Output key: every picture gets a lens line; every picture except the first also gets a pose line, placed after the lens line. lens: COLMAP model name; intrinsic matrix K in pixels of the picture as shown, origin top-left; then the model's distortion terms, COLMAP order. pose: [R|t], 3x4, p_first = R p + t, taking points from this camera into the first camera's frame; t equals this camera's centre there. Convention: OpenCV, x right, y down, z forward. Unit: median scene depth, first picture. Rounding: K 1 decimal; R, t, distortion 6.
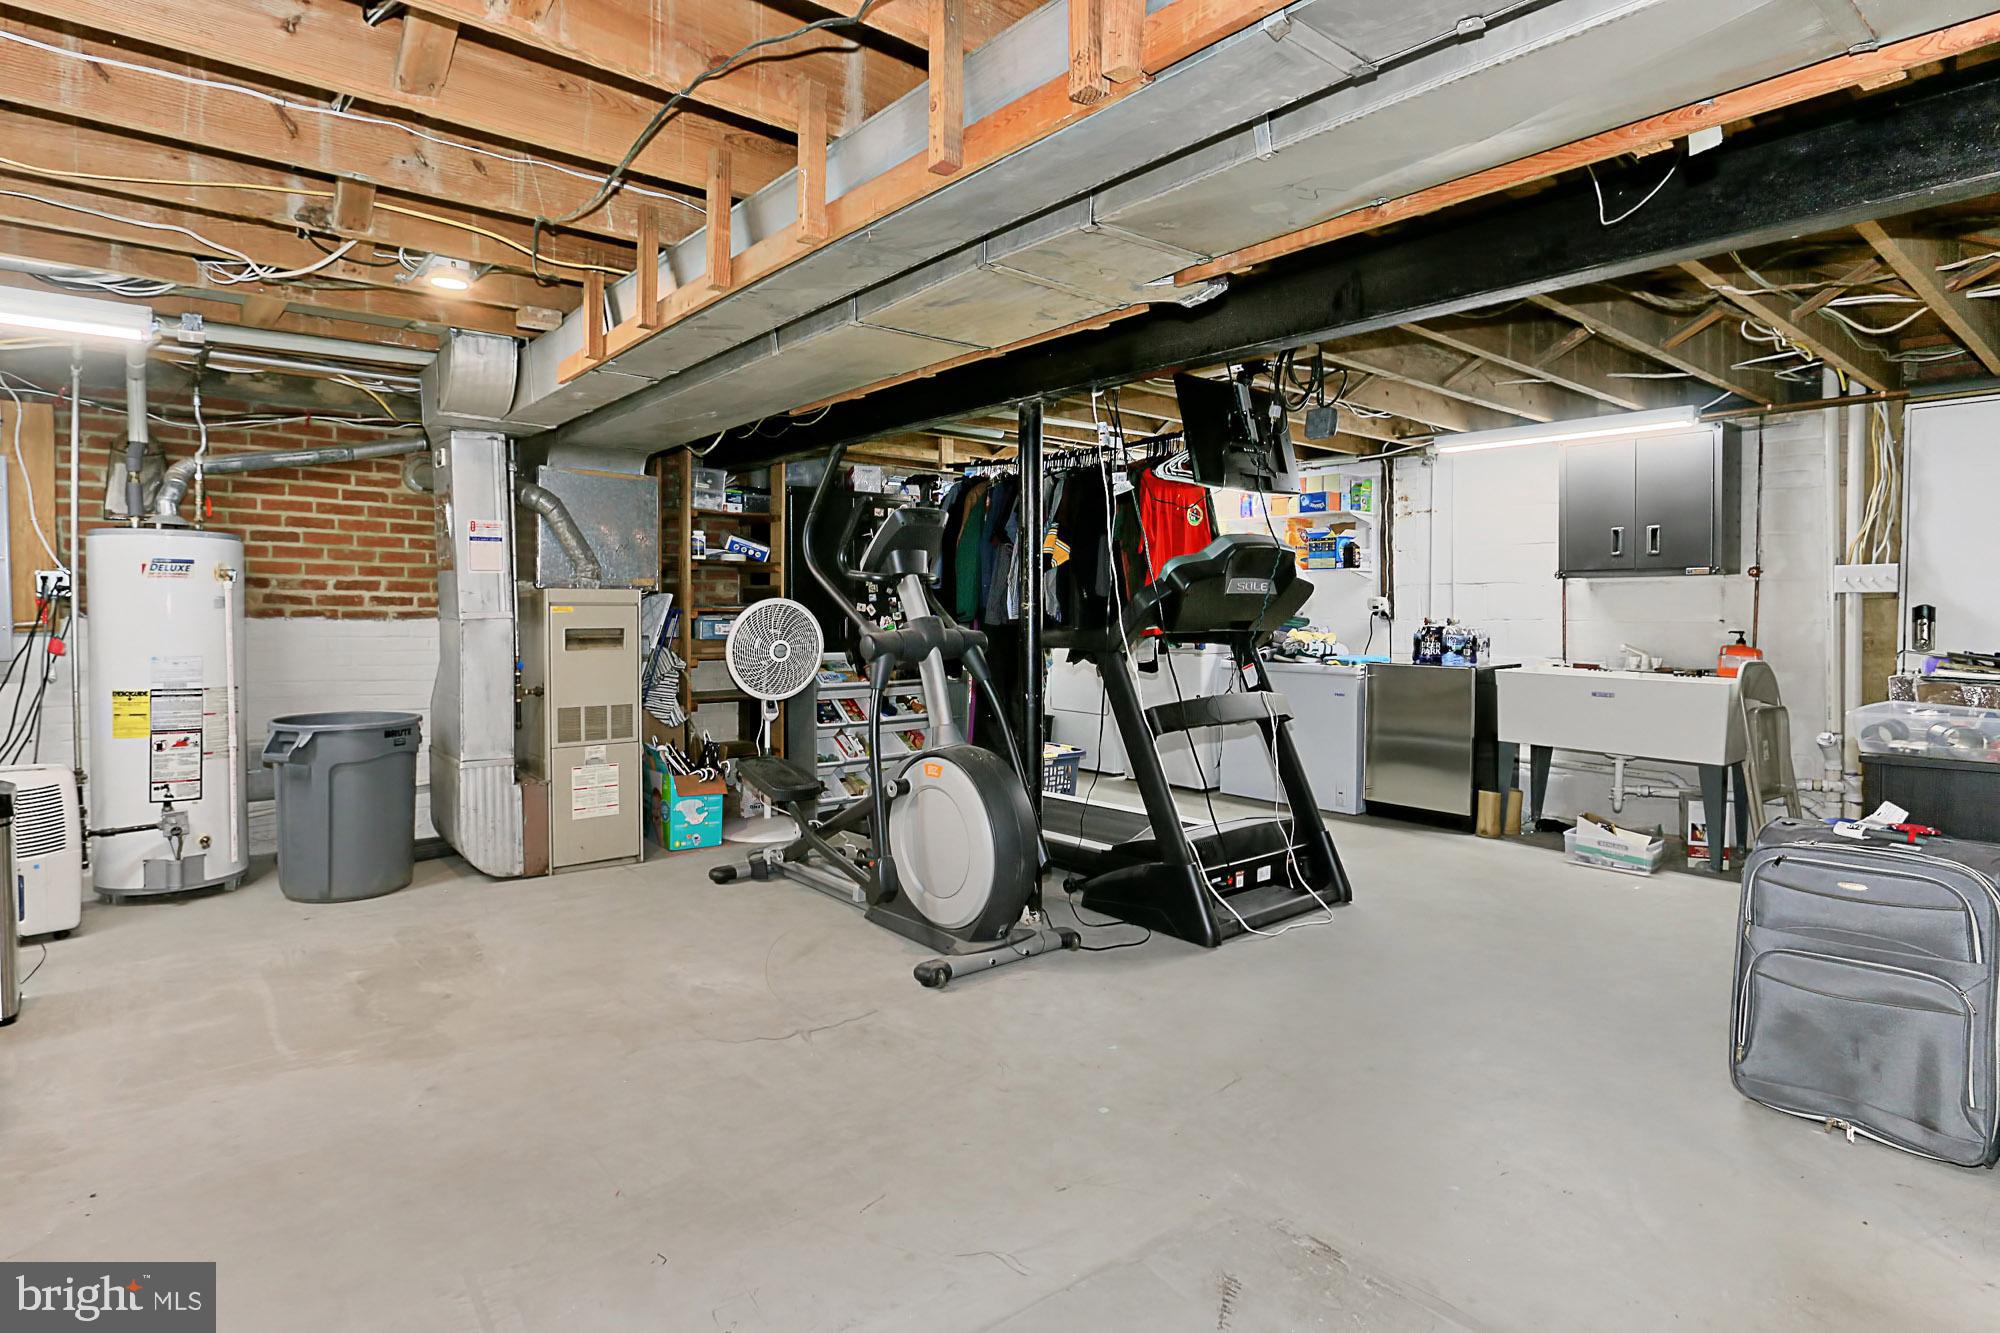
lens RADIAL K [[1071.4, 0, 1001.4], [0, 1071.4, 655.9], [0, 0, 1]] dist [-0.010252, 0.001919]
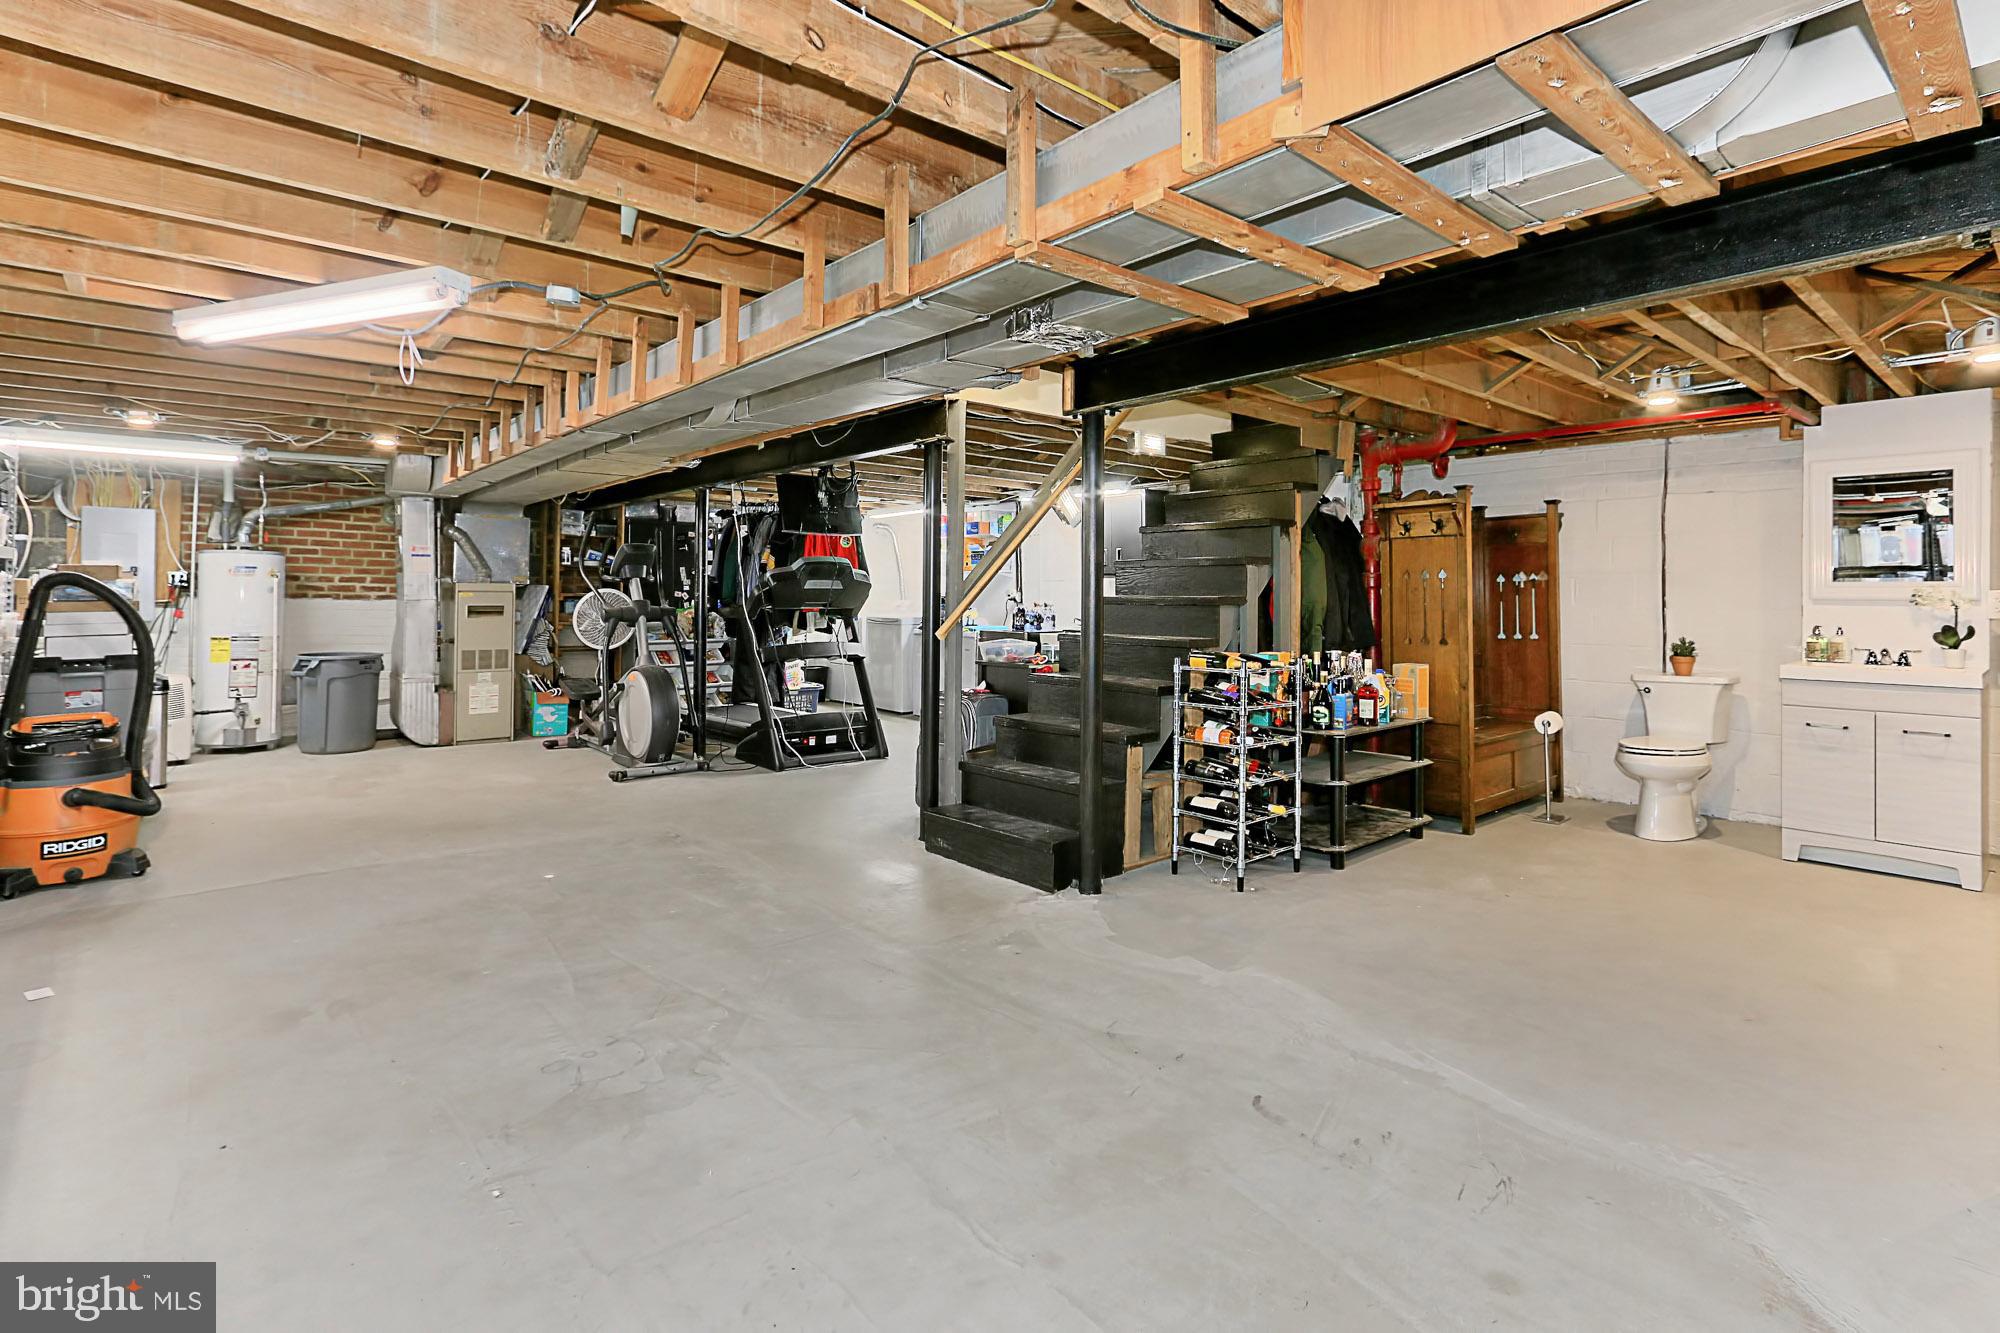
lens RADIAL K [[957.2, 0, 972.1], [0, 957.2, 594.6], [0, 0, 1]] dist [0.003663, 0.000599]
pose [[0.999982, 0.005971, -0.000735, 0.429447], [-0.005997, 0.999035, -0.043511, 0.020499], [0.000474, 0.043515, 0.999053, -0.586231]]
